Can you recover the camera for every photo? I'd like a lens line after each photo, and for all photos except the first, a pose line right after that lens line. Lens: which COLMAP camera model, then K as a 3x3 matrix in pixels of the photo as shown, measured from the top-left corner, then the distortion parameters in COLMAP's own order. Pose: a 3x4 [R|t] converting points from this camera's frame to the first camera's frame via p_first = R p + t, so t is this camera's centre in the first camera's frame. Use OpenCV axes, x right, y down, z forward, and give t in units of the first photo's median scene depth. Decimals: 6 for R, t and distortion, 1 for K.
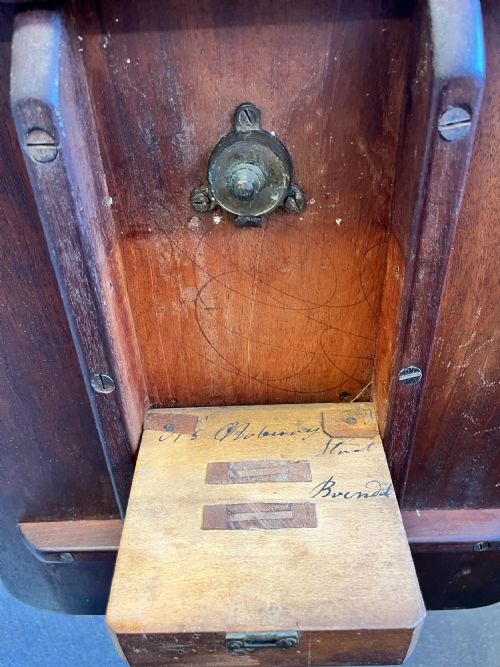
lens RADIAL K [[509.5, 0, 252.0], [0, 509.5, 336.4], [0, 0, 1]] dist [0.005483, -0.031403]
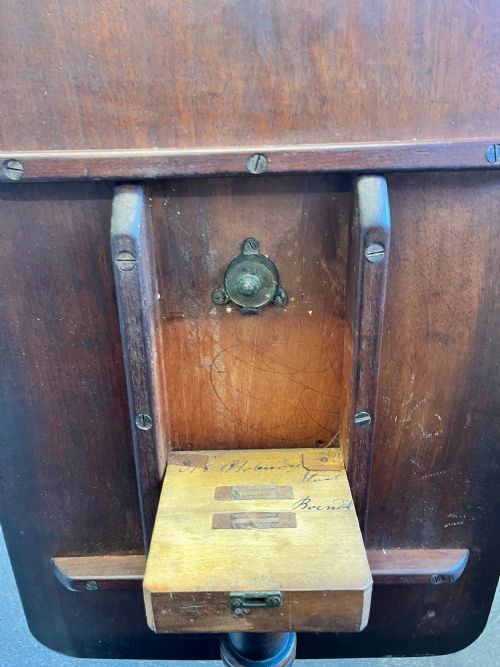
lens RADIAL K [[509.5, 0, 249.7], [0, 509.5, 333.8], [0, 0, 1]] dist [0.005483, -0.031403]
pose [[0.999840, 0.017473, 0.003805, -0.012547], [-0.016241, 0.976322, -0.215711, 0.164616], [-0.007484, 0.215615, 0.976450, -0.452330]]
